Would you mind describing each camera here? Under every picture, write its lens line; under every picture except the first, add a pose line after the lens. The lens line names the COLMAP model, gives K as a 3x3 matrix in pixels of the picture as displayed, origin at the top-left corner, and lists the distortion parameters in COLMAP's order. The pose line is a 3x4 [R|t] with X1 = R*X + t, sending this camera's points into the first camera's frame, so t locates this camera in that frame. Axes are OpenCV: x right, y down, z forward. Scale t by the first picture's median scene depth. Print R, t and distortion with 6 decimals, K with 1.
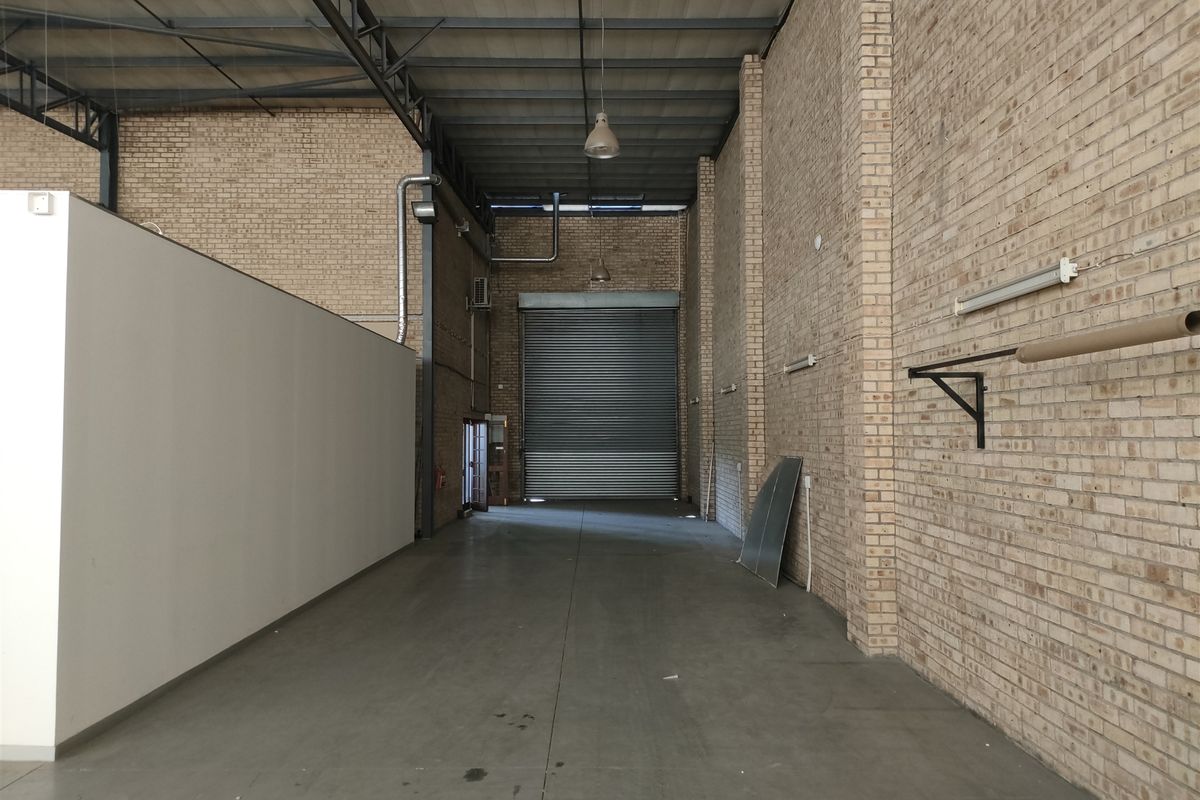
lens RADIAL K [[876.3, 0, 599.2], [0, 876.3, 400.5], [0, 0, 1]] dist [0.070978, -0.062004]
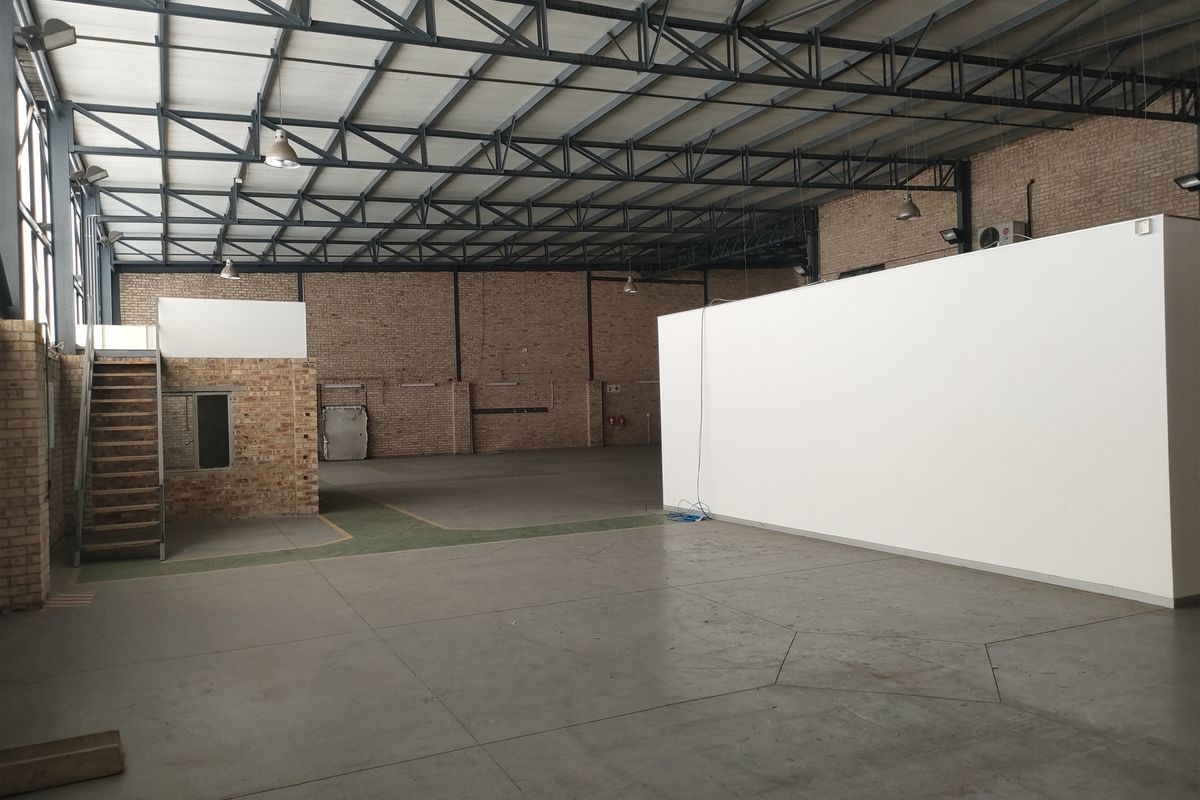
lens RADIAL K [[876.3, 0, 599.2], [0, 876.3, 400.5], [0, 0, 1]] dist [0.070978, -0.062004]
pose [[0.438493, -0.013689, -0.898631, 0.091748], [0.059425, 0.998137, 0.013792, -0.003952], [0.896768, -0.059449, 0.438489, -0.143154]]
